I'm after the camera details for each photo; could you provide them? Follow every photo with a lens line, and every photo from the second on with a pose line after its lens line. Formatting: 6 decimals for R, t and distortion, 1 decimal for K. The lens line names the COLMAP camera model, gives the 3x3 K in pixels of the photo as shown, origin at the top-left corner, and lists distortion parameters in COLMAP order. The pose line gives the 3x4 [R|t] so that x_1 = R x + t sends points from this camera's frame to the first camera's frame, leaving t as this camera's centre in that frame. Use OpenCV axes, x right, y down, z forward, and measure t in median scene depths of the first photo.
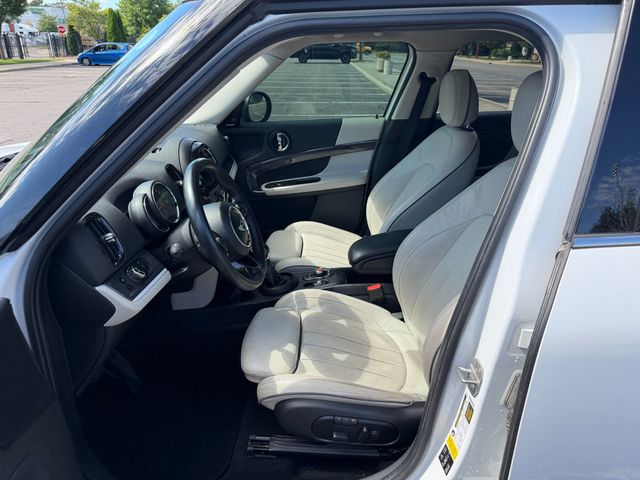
lens RADIAL K [[457.9, 0, 321.3], [0, 457.9, 241.1], [0, 0, 1]] dist [0.028928, -0.055974]
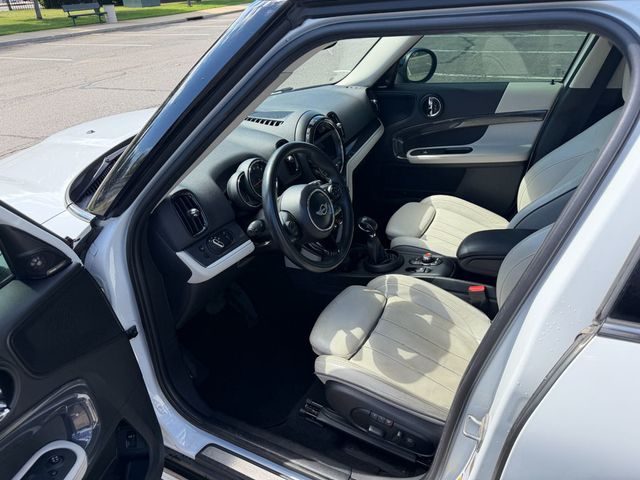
lens RADIAL K [[457.9, 0, 310.6], [0, 457.9, 243.5], [0, 0, 1]] dist [0.028928, -0.055974]
pose [[0.881524, 0.180391, -0.436318, 0.160579], [-0.117613, 0.978901, 0.167094, -0.077347], [0.457255, -0.095980, 0.884141, 0.040495]]
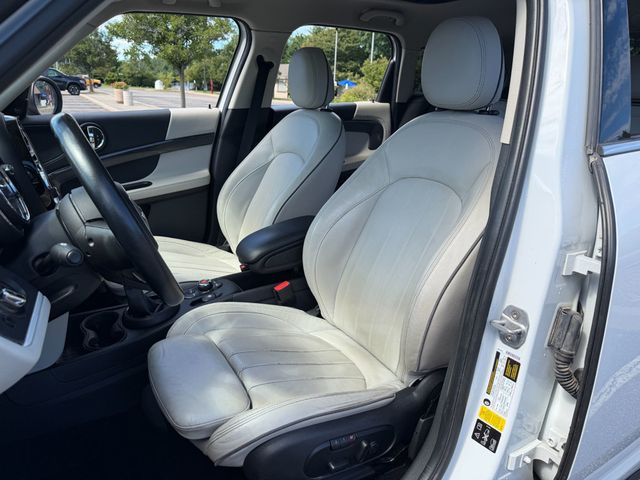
lens RADIAL K [[457.9, 0, 326.2], [0, 457.9, 244.5], [0, 0, 1]] dist [0.028928, -0.055974]
pose [[0.857461, -0.147080, 0.493080, -0.168817], [0.177904, 0.983920, -0.015882, 0.041348], [-0.482816, 0.101339, 0.869839, 0.174478]]
